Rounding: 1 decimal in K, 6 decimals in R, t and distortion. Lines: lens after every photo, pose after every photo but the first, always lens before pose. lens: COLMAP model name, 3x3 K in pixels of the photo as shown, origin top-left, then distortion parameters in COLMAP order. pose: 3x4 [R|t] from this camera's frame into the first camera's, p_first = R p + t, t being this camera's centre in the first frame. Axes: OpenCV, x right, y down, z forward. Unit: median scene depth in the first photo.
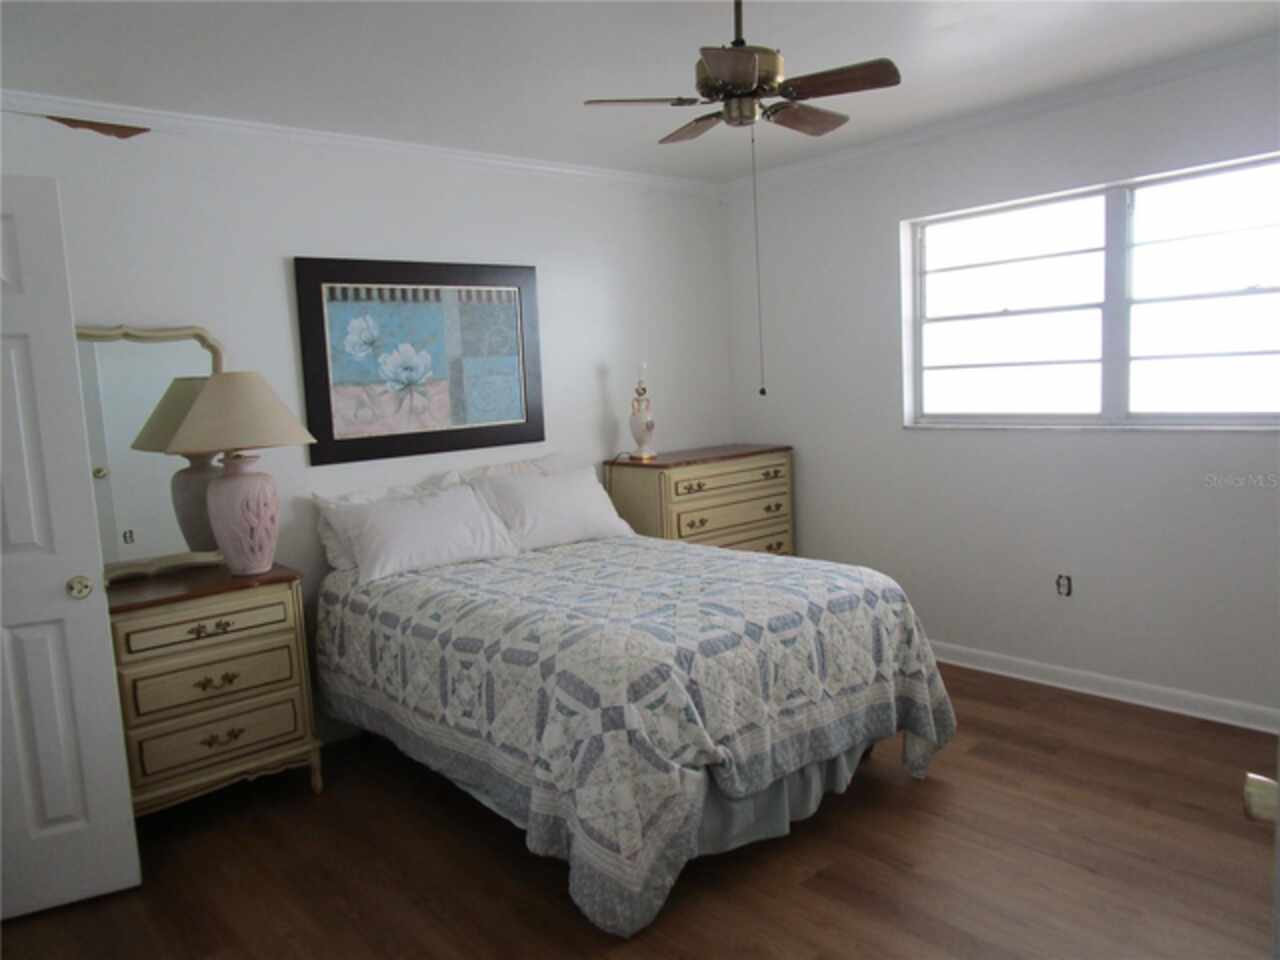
lens RADIAL K [[911.8, 0, 636.7], [0, 911.8, 481.9], [0, 0, 1]] dist [-0.024552, 0.003389]
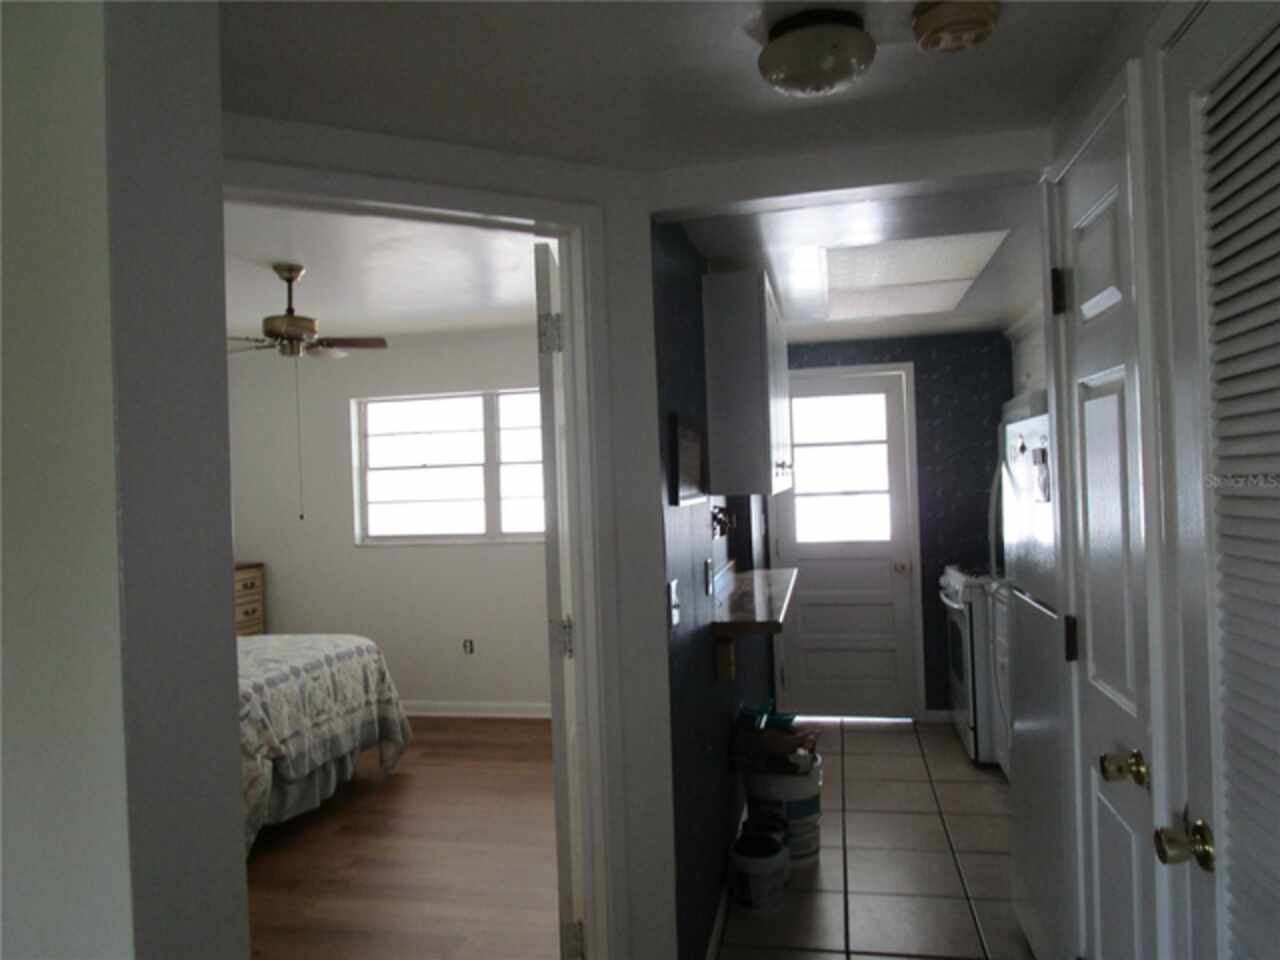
lens RADIAL K [[911.8, 0, 636.7], [0, 911.8, 481.9], [0, 0, 1]] dist [-0.024552, 0.003389]
pose [[0.792900, 0.024863, 0.608844, -0.252958], [0.064195, 0.990199, -0.124037, 0.051890], [-0.605960, 0.137434, 0.783533, -0.423701]]
